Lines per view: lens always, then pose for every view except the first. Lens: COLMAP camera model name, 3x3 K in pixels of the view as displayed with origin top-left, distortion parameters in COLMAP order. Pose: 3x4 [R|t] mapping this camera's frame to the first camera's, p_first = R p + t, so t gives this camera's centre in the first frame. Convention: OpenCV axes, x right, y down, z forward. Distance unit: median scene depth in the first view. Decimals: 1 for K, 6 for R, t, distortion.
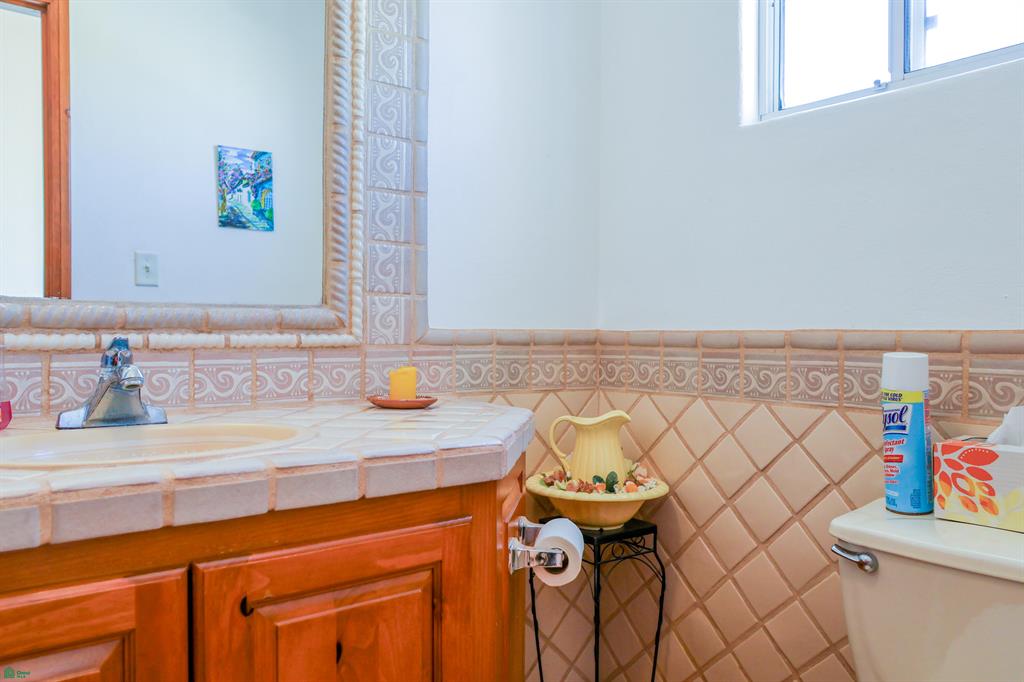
lens RADIAL K [[767.3, 0, 514.6], [0, 767.3, 338.4], [0, 0, 1]] dist [0.004745, -0.004859]
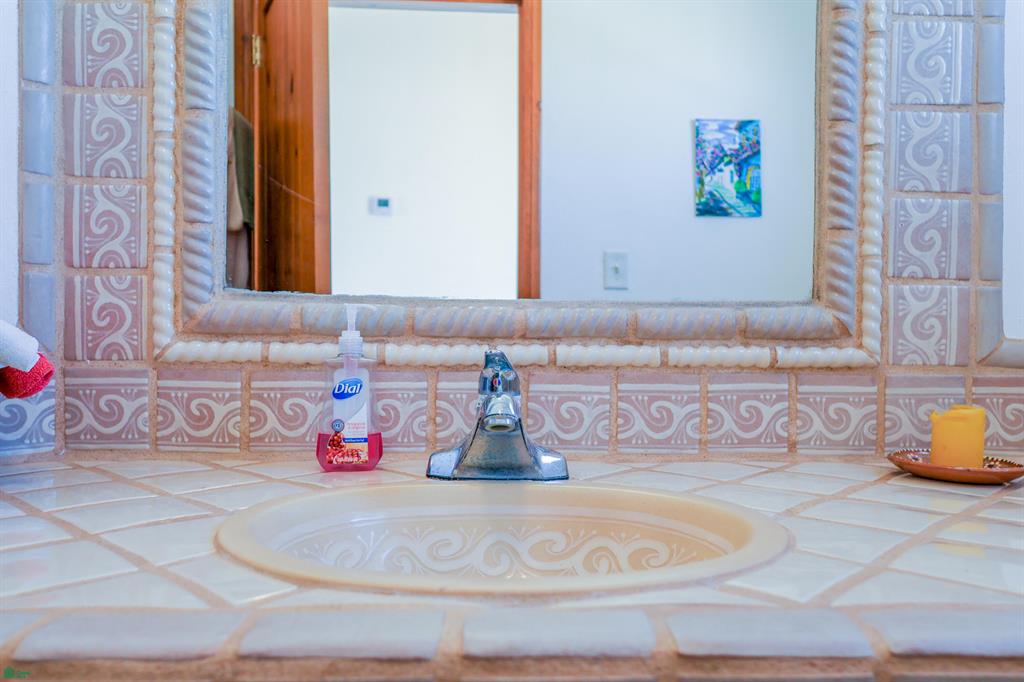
lens RADIAL K [[767.3, 0, 531.0], [0, 767.3, 340.2], [0, 0, 1]] dist [0.004745, -0.004859]
pose [[0.815020, 0.005564, -0.579406, -0.073864], [-0.010154, 0.999938, -0.004680, -0.006120], [0.579344, 0.009697, 0.815026, 0.354125]]
